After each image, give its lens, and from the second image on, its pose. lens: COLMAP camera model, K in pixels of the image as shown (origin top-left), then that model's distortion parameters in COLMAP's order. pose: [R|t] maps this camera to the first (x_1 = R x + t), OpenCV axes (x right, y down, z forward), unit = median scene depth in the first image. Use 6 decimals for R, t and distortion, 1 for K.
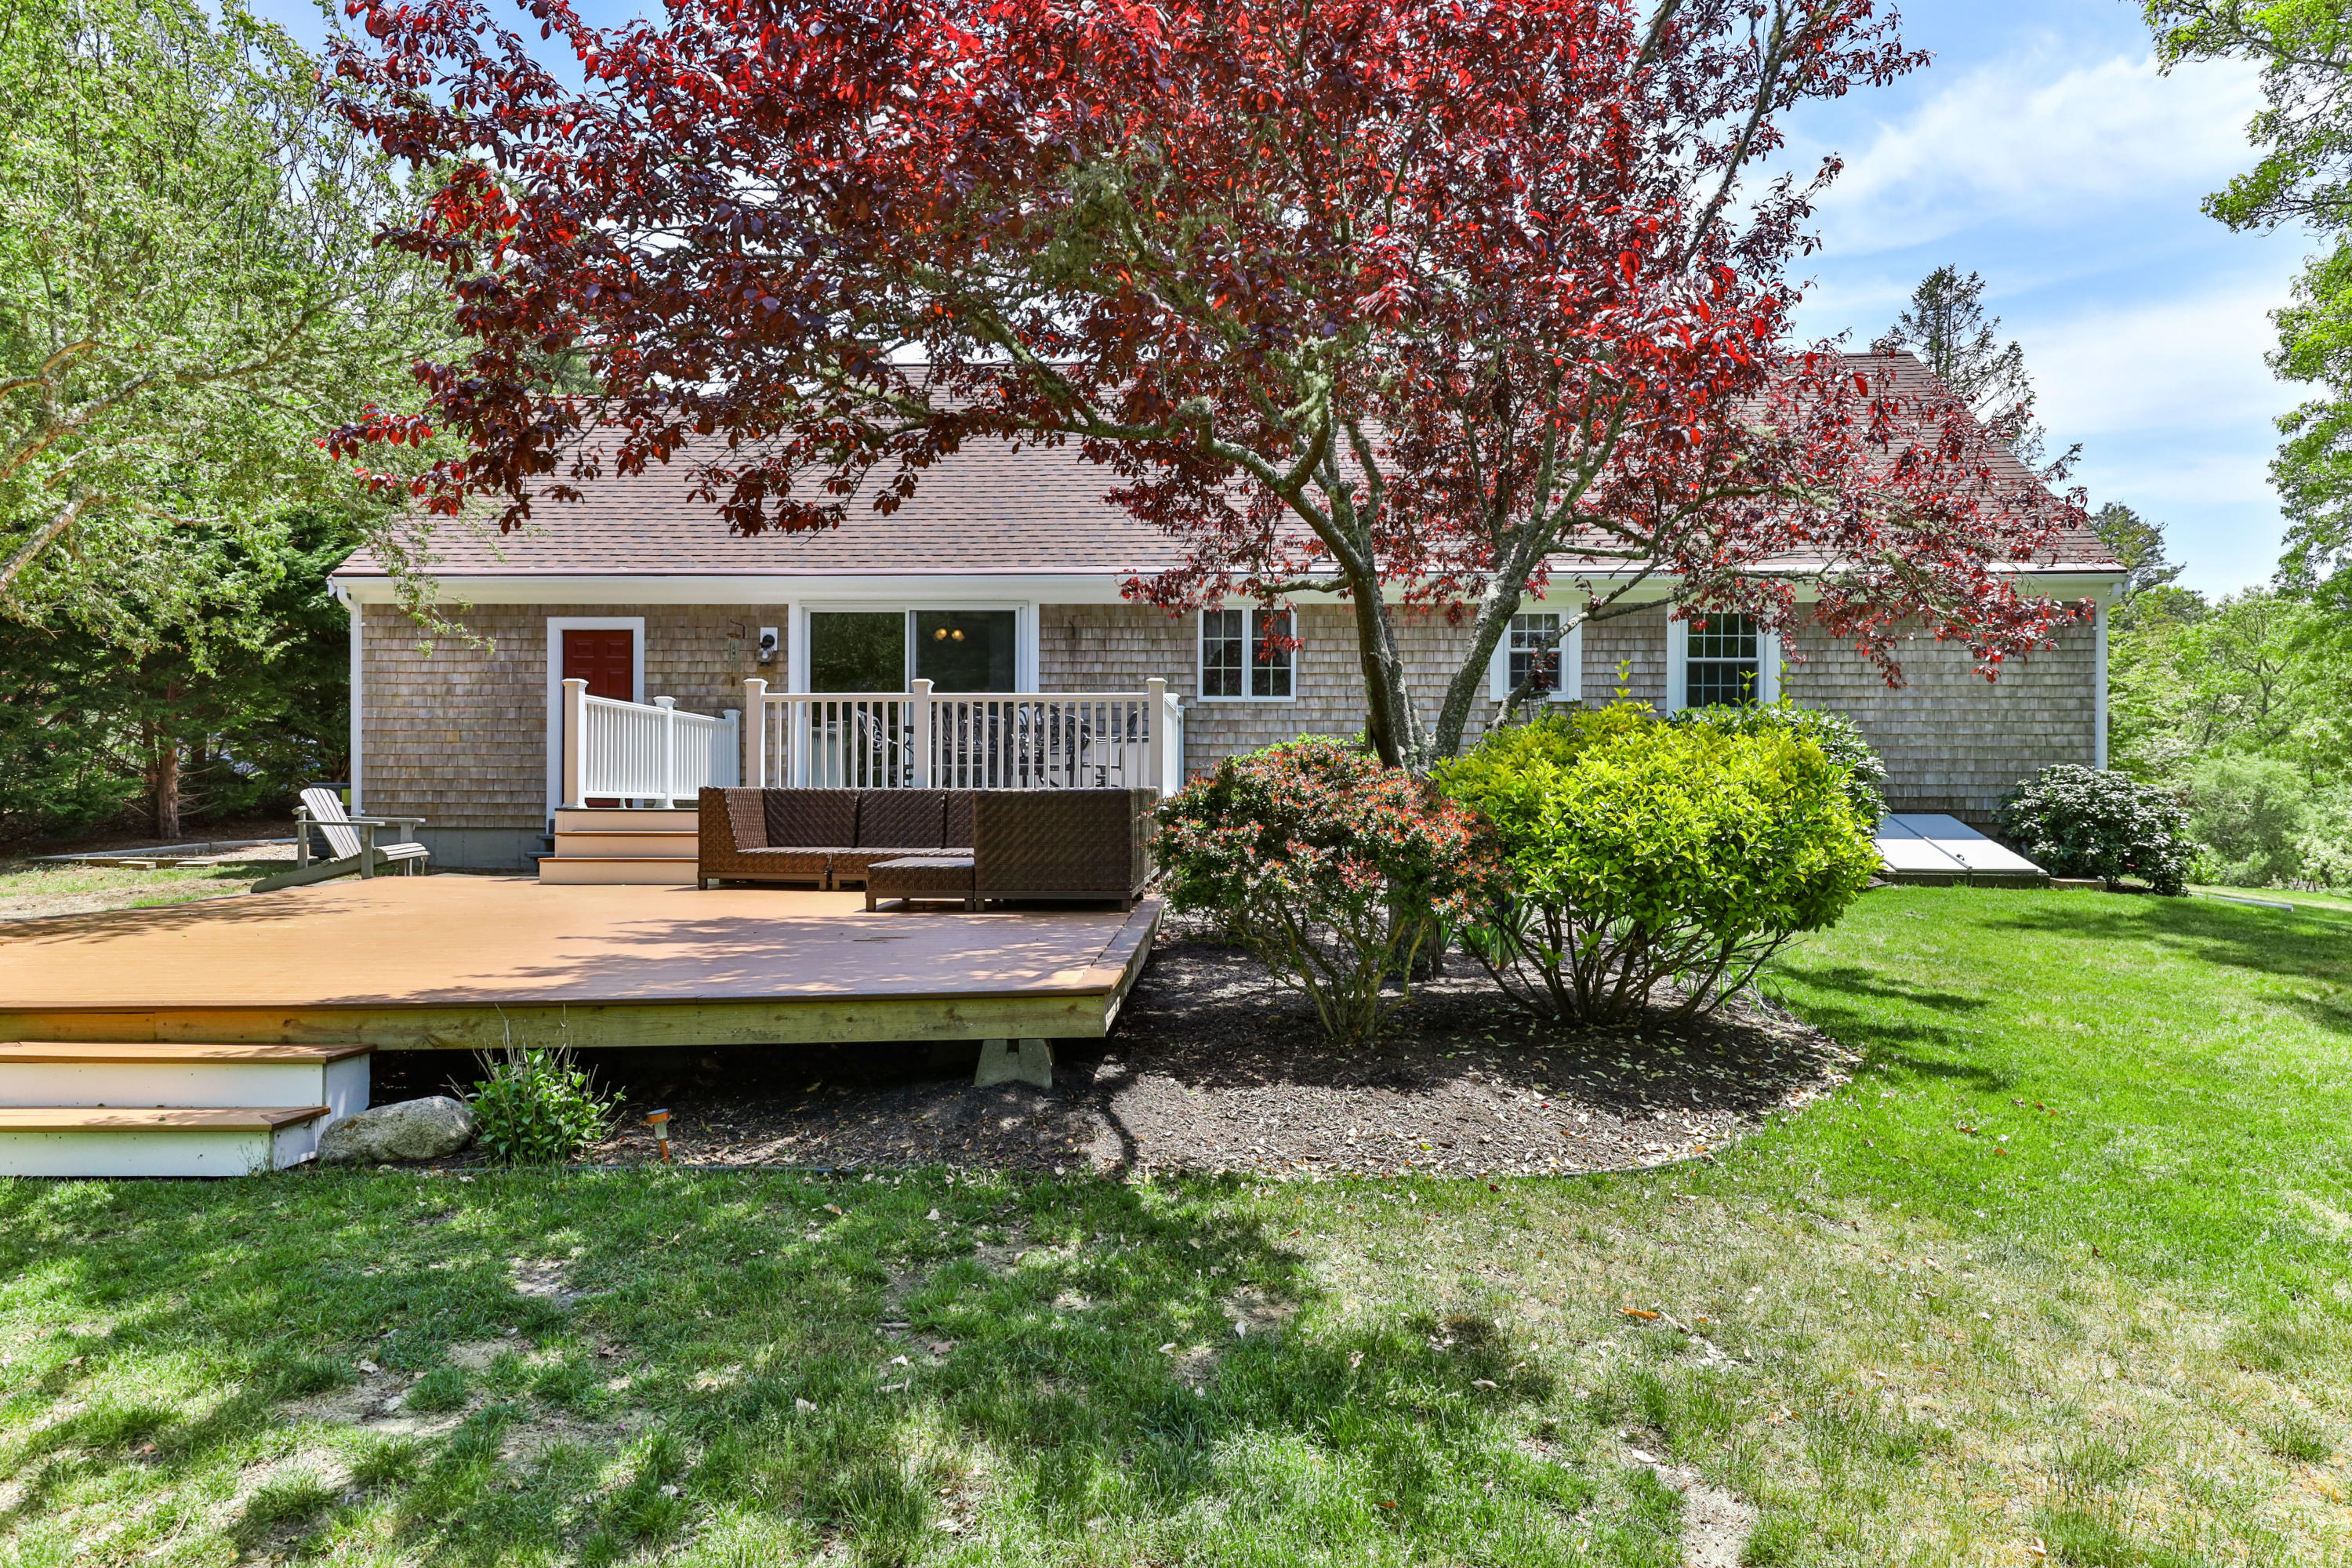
lens RADIAL K [[1321.4, 0, 1125.3], [0, 1321.4, 776.7], [0, 0, 1]] dist [0.033107, 0.001349]
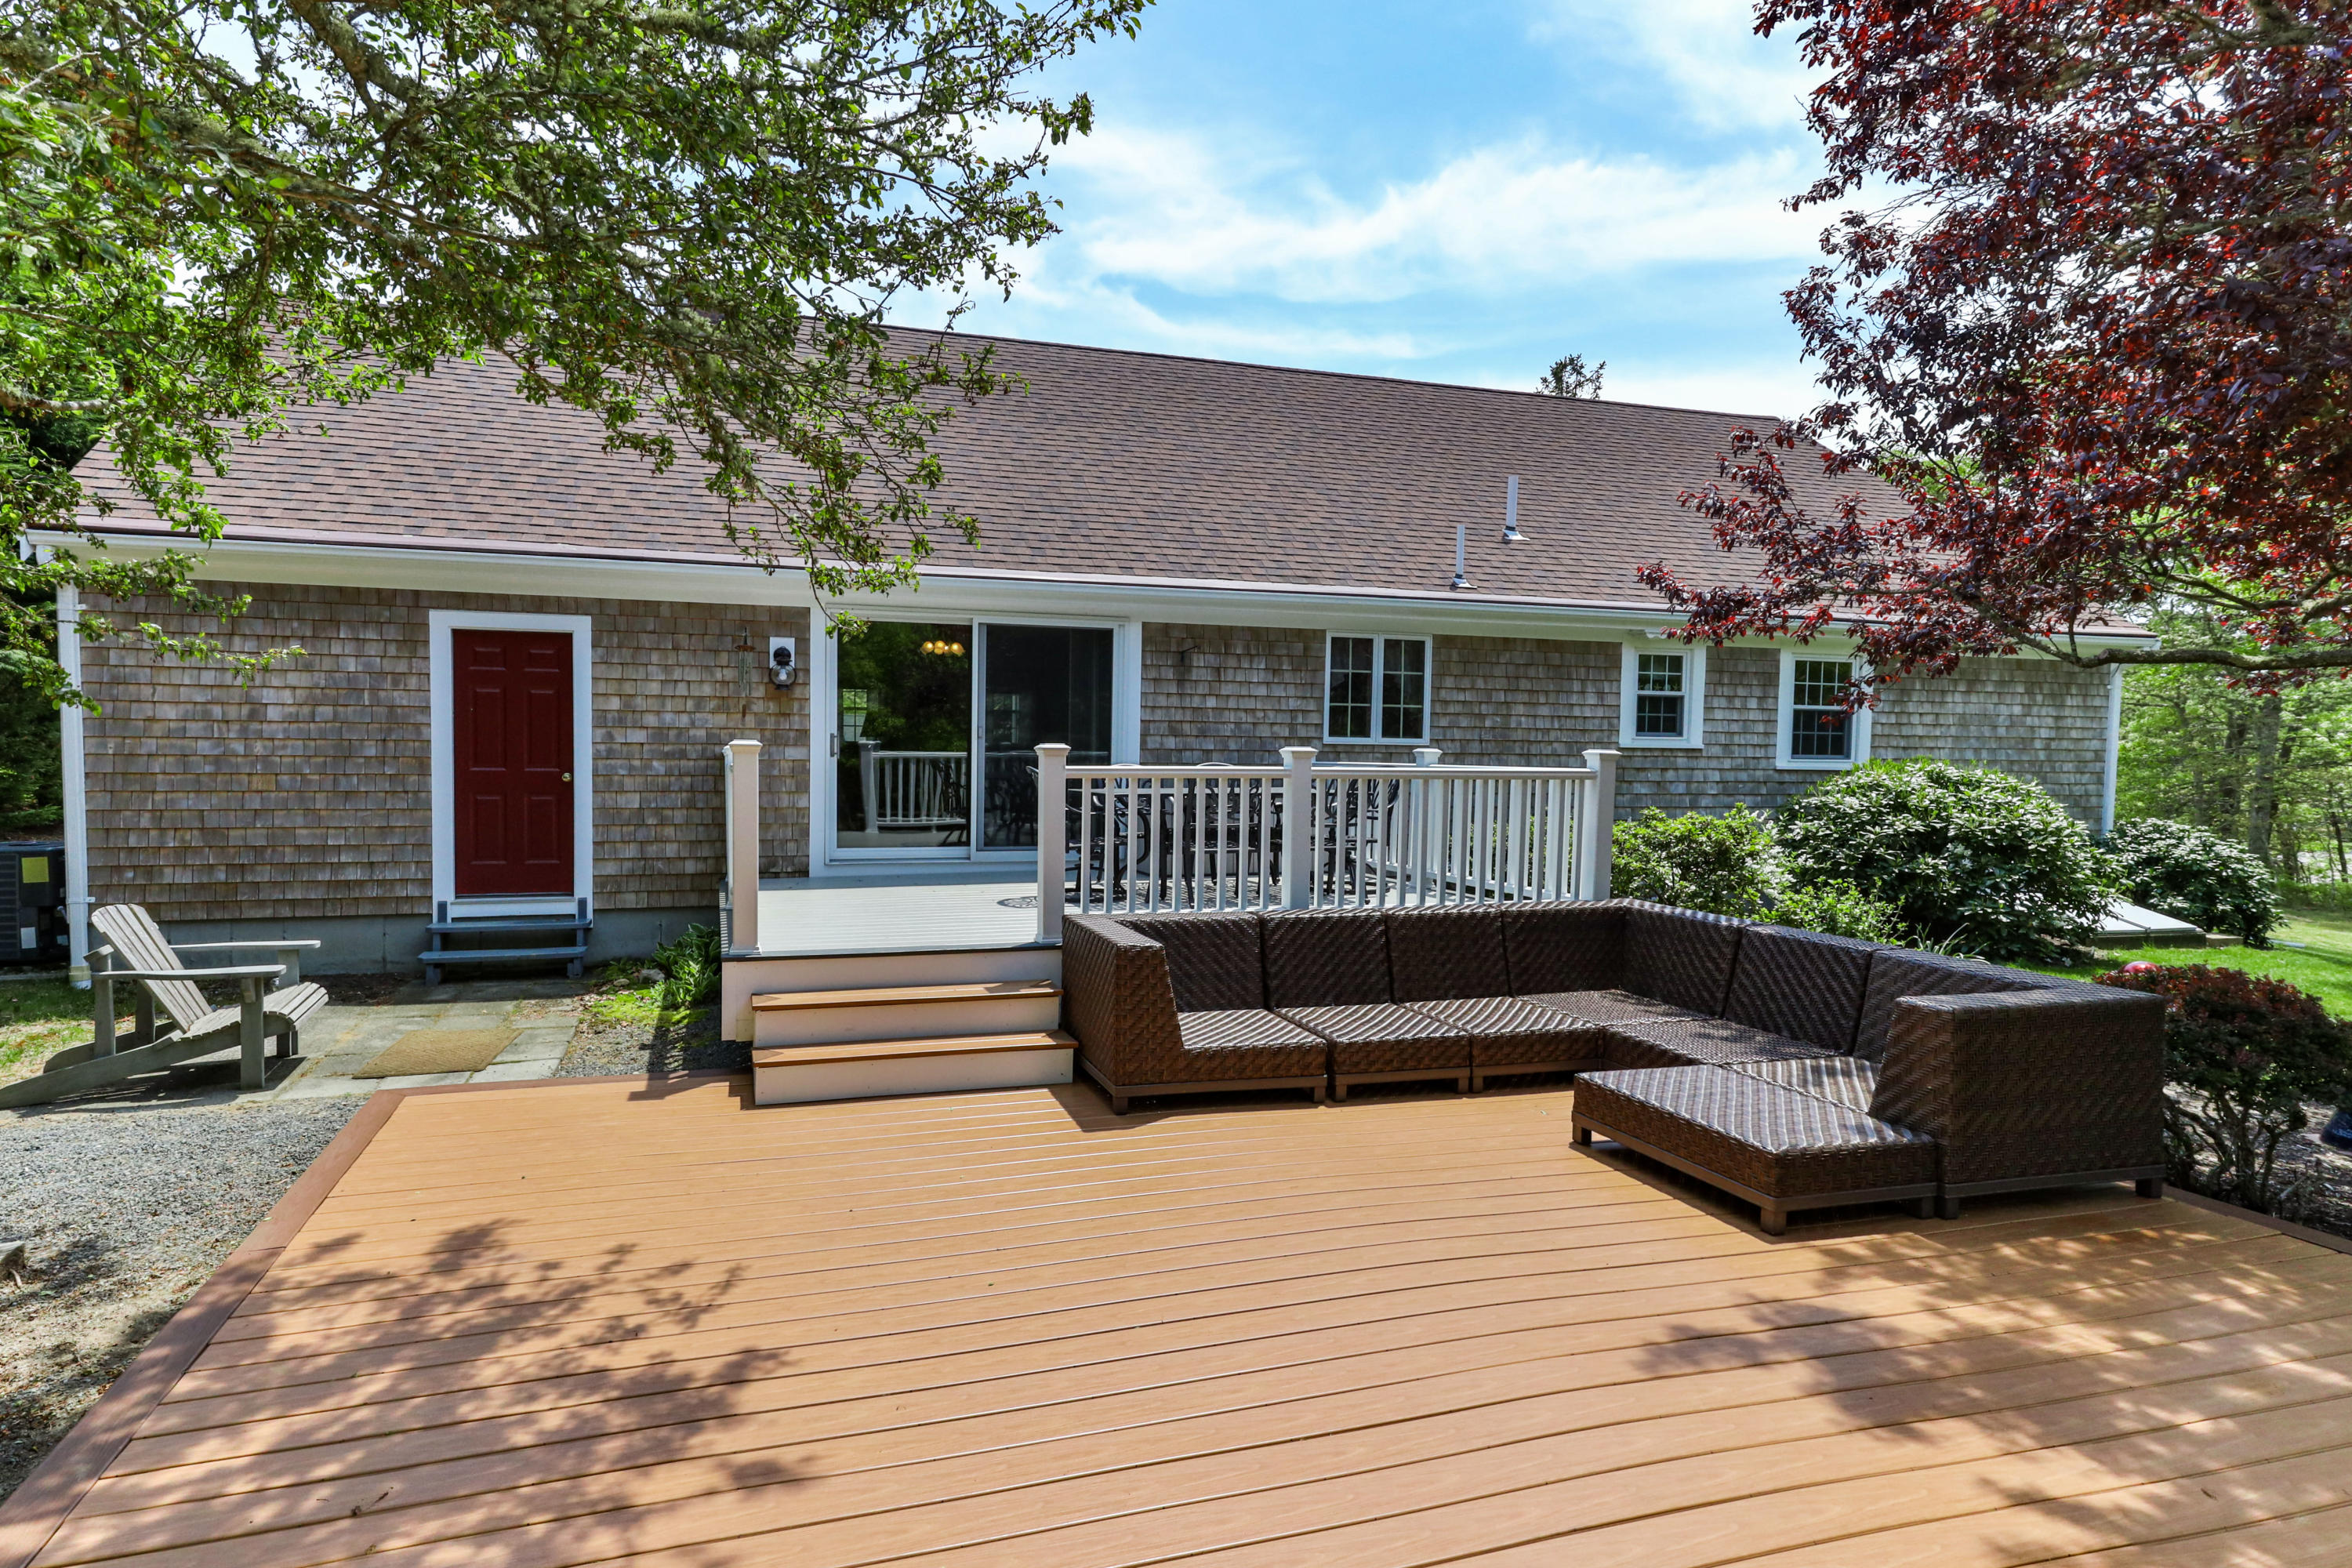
lens RADIAL K [[1151.3, 0, 1161.3], [0, 1151.3, 792.3], [0, 0, 1]] dist [0.027871, -0.001134]
pose [[0.943604, -0.008150, 0.330977, -0.291282], [-0.002055, 0.999534, 0.030471, -0.046791], [-0.331071, -0.029433, 0.943147, 0.316844]]
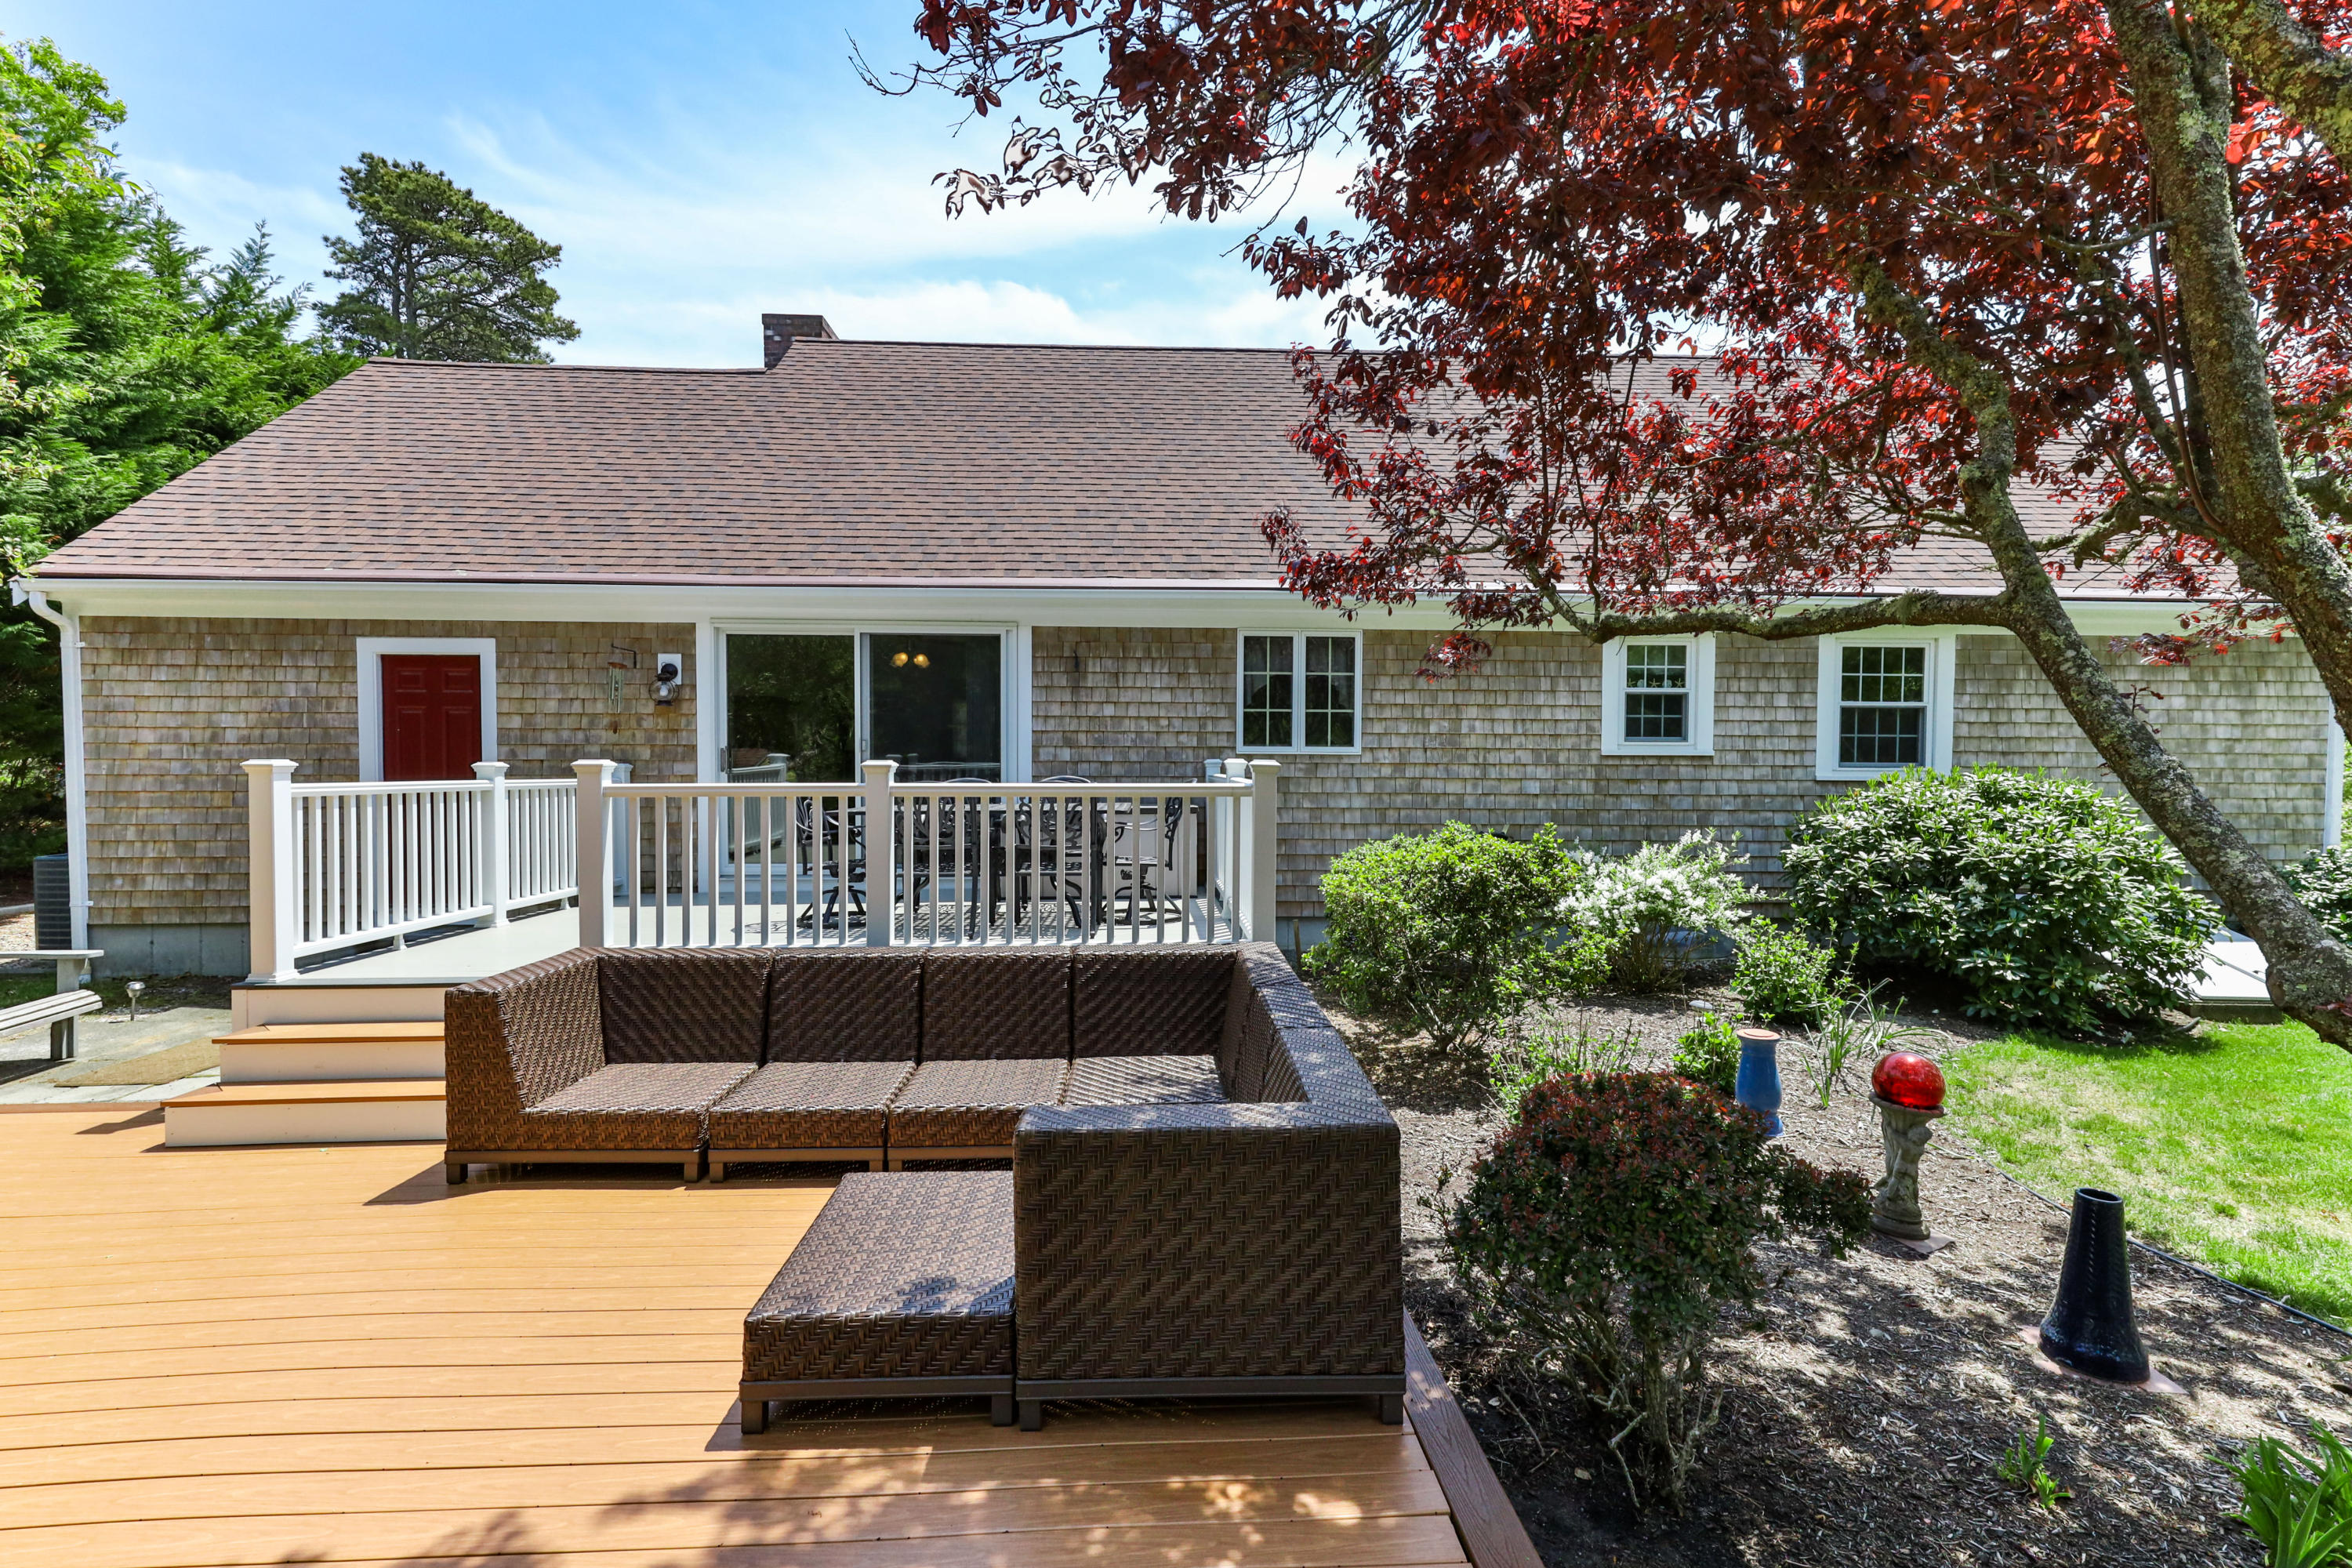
lens RADIAL K [[1151.3, 0, 1185.3], [0, 1151.3, 788.0], [0, 0, 1]] dist [0.027871, -0.001134]
pose [[0.993876, -0.006785, 0.110290, -0.050714], [0.004624, 0.999792, 0.019844, -0.049346], [-0.110402, -0.019213, 0.993701, 0.317451]]
